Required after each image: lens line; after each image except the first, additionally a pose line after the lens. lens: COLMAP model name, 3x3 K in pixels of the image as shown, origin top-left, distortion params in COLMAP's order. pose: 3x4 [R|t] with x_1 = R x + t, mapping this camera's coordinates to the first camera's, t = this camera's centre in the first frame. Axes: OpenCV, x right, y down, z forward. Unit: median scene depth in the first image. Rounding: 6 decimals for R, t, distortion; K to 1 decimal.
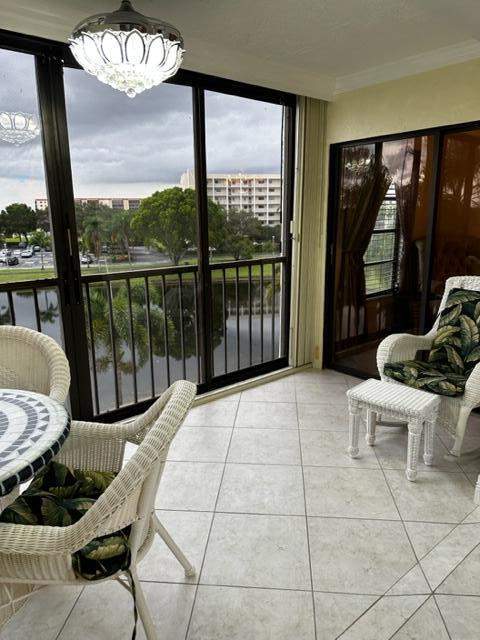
lens RADIAL K [[448.5, 0, 240.8], [0, 448.5, 324.1], [0, 0, 1]] dist [0.090530, -0.138181]
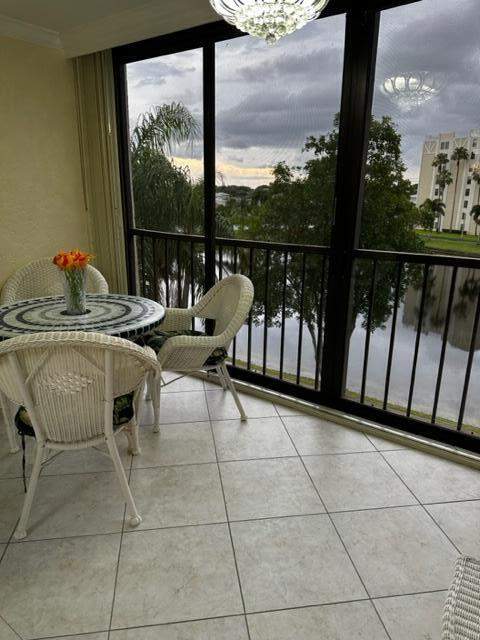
lens RADIAL K [[452.6, 0, 238.3], [0, 452.6, 322.3], [0, 0, 1]] dist [0.087674, -0.148726]
pose [[0.226408, 0.291357, -0.929436, 0.545636], [-0.245453, 0.940486, 0.235029, -0.138314], [0.942599, 0.174920, 0.284447, 0.571057]]
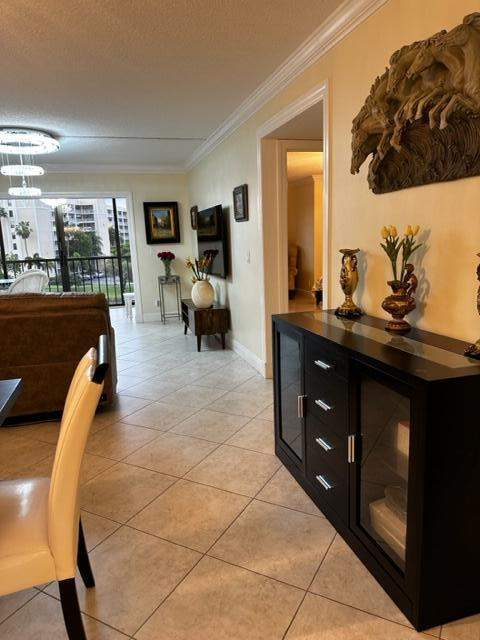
lens RADIAL K [[448.5, 0, 240.8], [0, 448.5, 324.1], [0, 0, 1]] dist [0.090530, -0.138181]
pose [[0.910952, 0.060942, -0.407987, 2.071348], [-0.076776, 0.996794, -0.022532, 0.324073], [0.405305, 0.051849, 0.912710, -1.360364]]
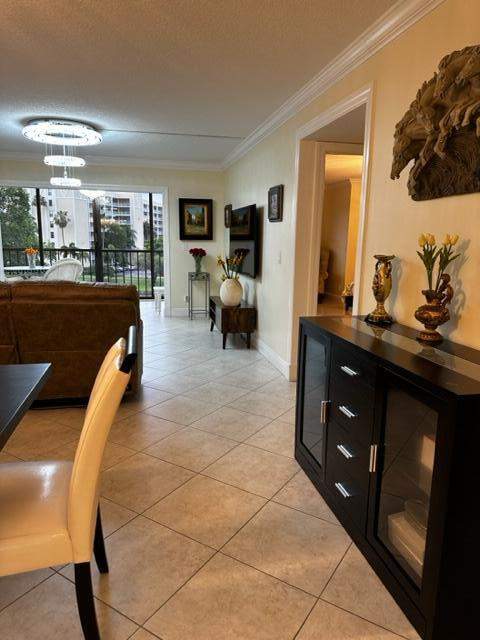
lens RADIAL K [[448.5, 0, 240.8], [0, 448.5, 324.1], [0, 0, 1]] dist [0.090530, -0.138181]
pose [[0.879947, 0.119763, -0.459728, 2.068320], [-0.143113, 0.989575, -0.016132, 0.325570], [0.453004, 0.079989, 0.887913, -1.360267]]
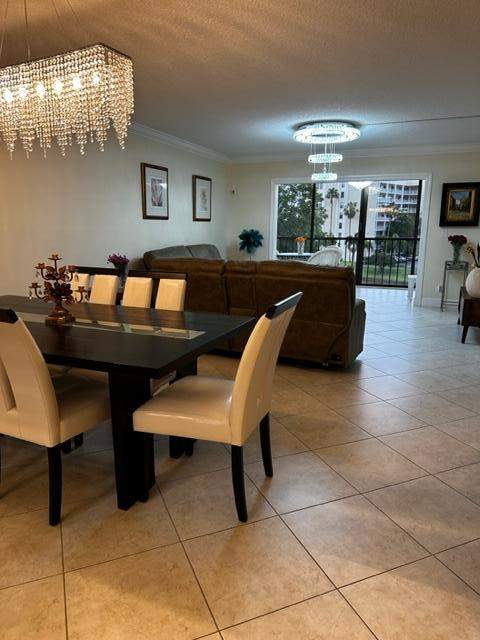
lens RADIAL K [[452.6, 0, 238.3], [0, 452.6, 322.3], [0, 0, 1]] dist [0.087674, -0.148726]
pose [[0.453662, 0.205750, -0.867097, 2.309807], [-0.223345, 0.968181, 0.112882, 0.325733], [0.862733, 0.142452, 0.485180, -1.354882]]
